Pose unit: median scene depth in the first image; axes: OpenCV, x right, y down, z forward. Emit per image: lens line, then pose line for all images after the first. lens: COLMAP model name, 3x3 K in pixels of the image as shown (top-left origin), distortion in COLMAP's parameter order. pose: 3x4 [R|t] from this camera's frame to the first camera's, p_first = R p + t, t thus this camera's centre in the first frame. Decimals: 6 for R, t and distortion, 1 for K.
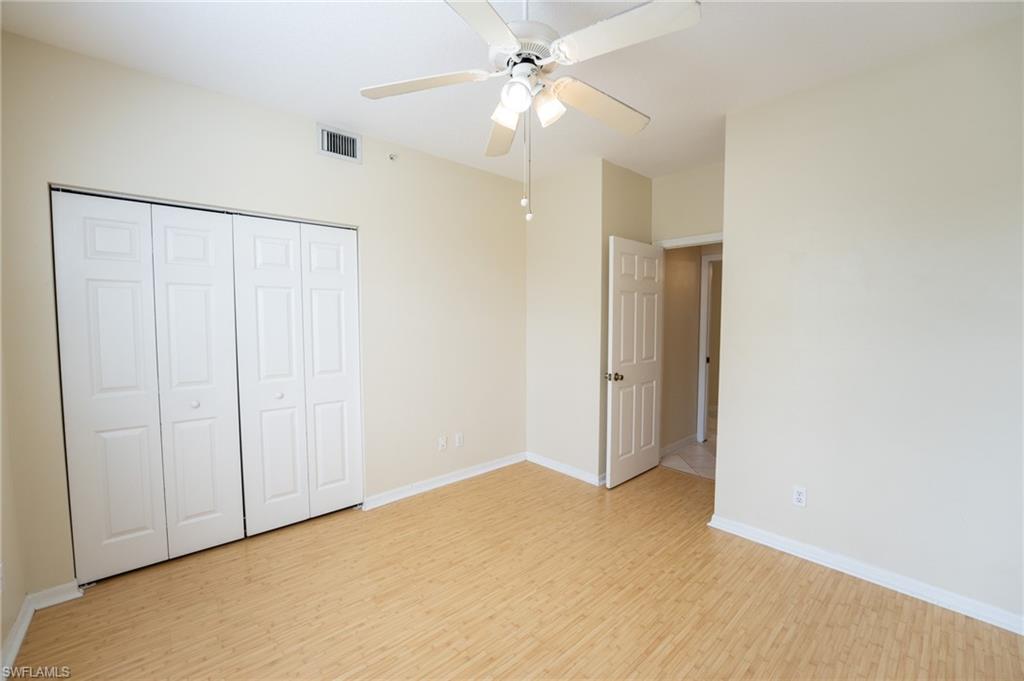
lens RADIAL K [[418.0, 0, 510.5], [0, 418.0, 340.6], [0, 0, 1]] dist [-0.020030, 0.000359]
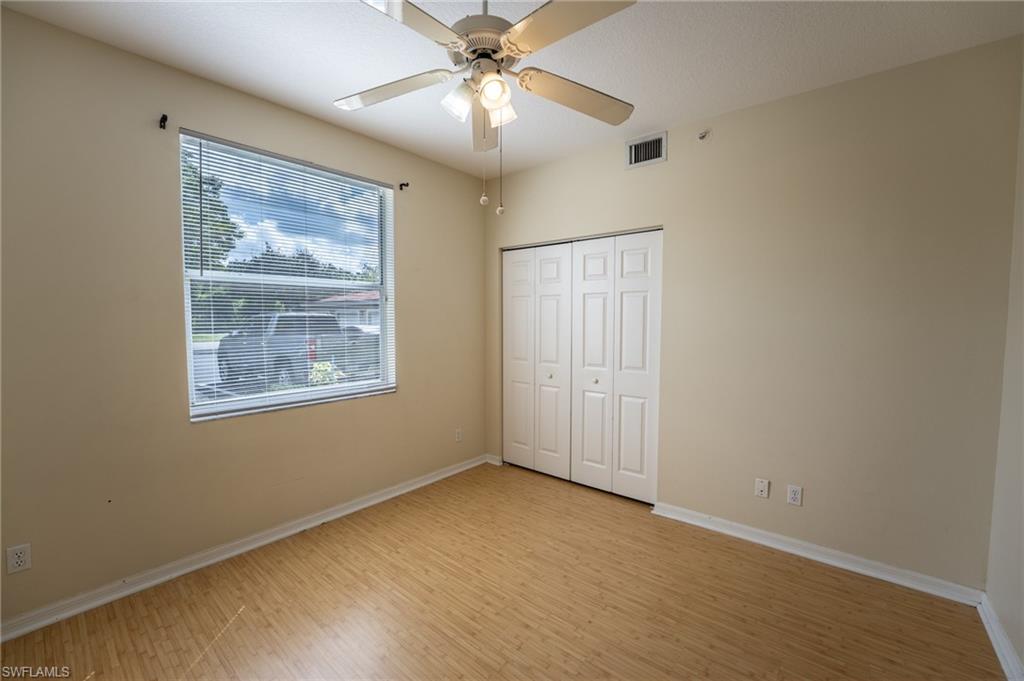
lens RADIAL K [[418.0, 0, 511.7], [0, 418.0, 338.7], [0, 0, 1]] dist [-0.020030, 0.000359]
pose [[0.145808, 0.049792, -0.988059, 0.648000], [-0.054504, 0.997620, 0.042231, -0.032400], [0.987810, 0.047695, 0.148175, 0.584378]]
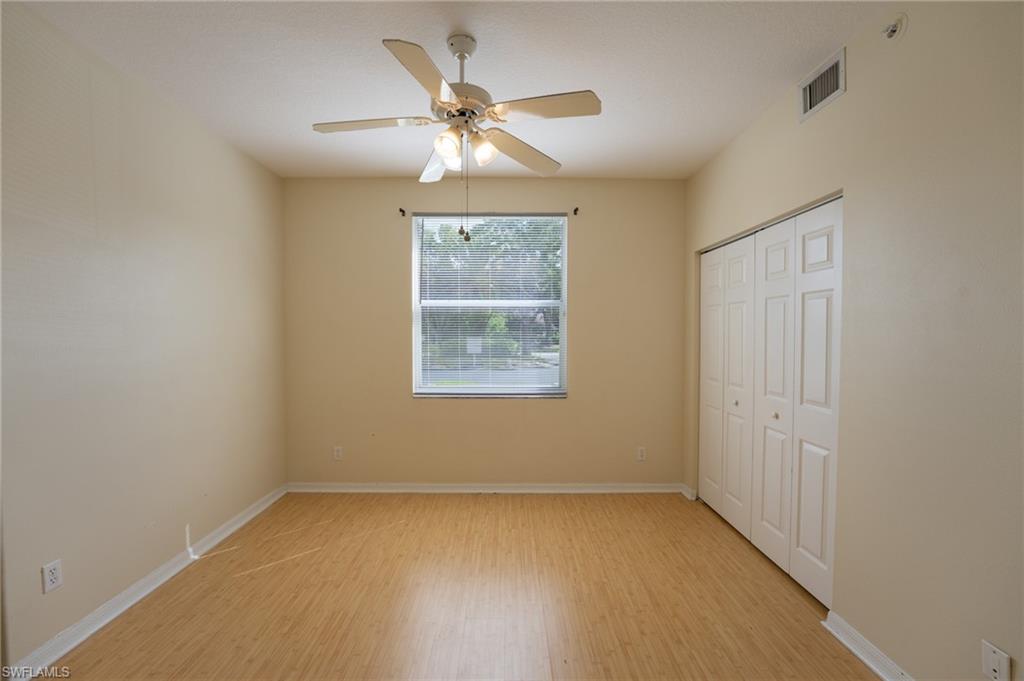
lens RADIAL K [[418.0, 0, 512.6], [0, 418.0, 337.8], [0, 0, 1]] dist [-0.020030, 0.000359]
pose [[-0.658272, 0.011034, -0.752700, 0.522131], [-0.039992, 0.997968, 0.049604, -0.060752], [0.751718, 0.062755, -0.656493, 1.193070]]
